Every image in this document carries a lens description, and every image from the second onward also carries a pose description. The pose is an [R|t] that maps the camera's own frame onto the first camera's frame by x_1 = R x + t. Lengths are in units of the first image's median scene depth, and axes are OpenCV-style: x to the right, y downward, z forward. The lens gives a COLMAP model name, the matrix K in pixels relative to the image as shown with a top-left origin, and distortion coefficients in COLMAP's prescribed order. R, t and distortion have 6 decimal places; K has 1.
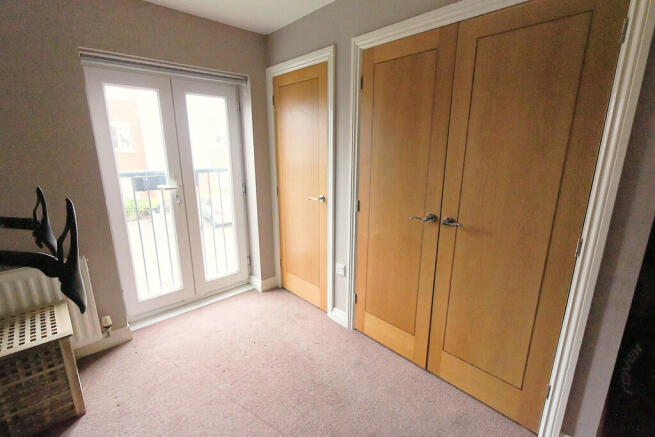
lens RADIAL K [[301.7, 0, 328.2], [0, 301.7, 220.3], [0, 0, 1]] dist [0.016559, -0.001160]
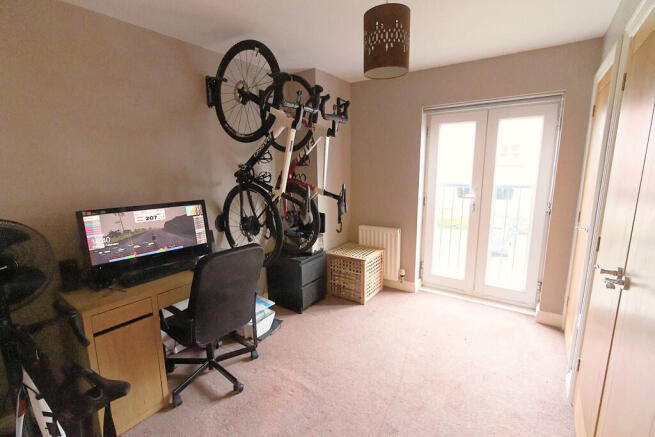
lens RADIAL K [[301.7, 0, 328.2], [0, 301.7, 220.3], [0, 0, 1]] dist [0.016559, -0.001160]
pose [[0.230411, 0.178366, -0.956607, 0.552932], [-0.221845, 0.966798, 0.126832, -0.043584], [0.947468, 0.182995, 0.262331, 0.129786]]
